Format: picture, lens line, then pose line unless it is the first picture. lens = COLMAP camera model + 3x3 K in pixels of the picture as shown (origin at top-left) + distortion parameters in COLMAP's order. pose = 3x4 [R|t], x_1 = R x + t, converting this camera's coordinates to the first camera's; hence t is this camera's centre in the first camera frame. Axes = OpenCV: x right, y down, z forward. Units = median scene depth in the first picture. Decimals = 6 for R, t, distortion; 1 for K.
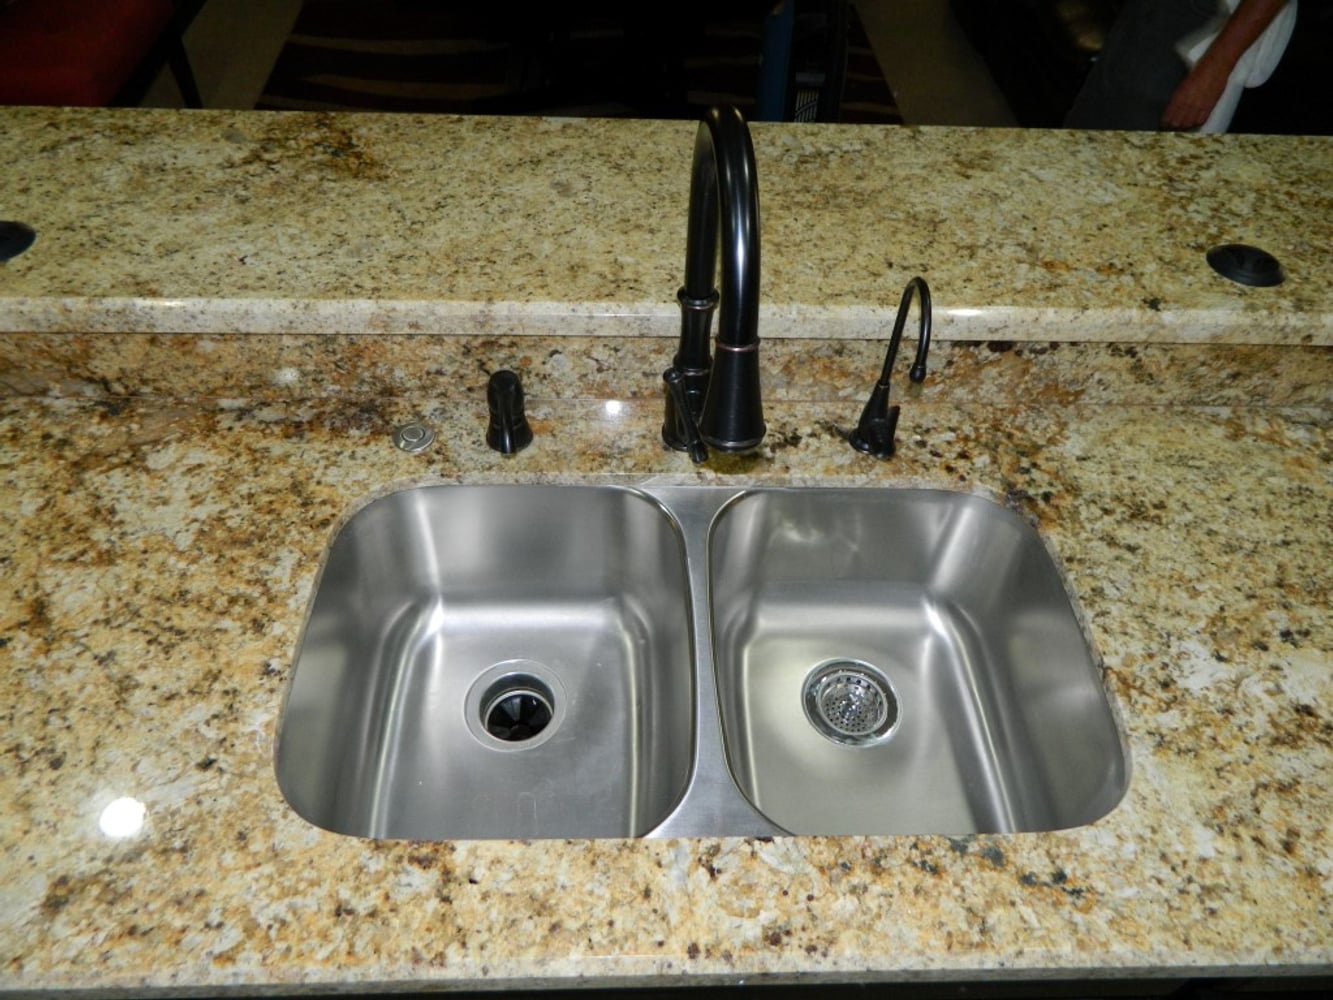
lens RADIAL K [[987.8, 0, 666.5], [0, 987.8, 500.0], [0, 0, 1]] dist [0.006232, -0.000021]
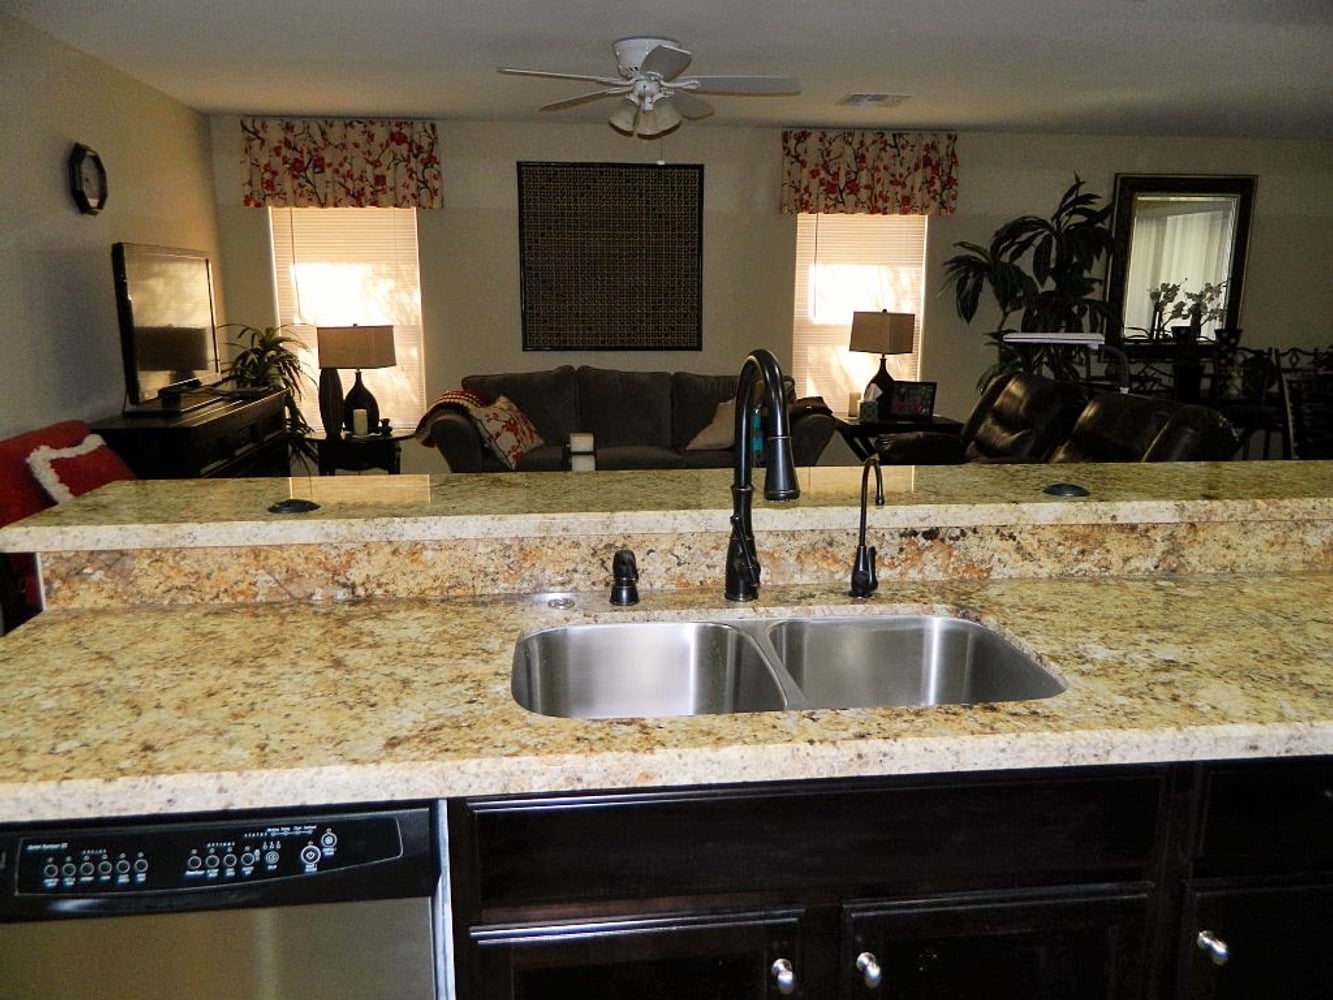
lens RADIAL K [[987.8, 0, 666.5], [0, 987.8, 500.0], [0, 0, 1]] dist [0.006232, -0.000021]
pose [[0.996308, -0.051693, 0.068538, -0.189808], [0.081779, 0.814338, -0.574601, 0.678614], [-0.026110, 0.578085, 0.815559, -0.315085]]
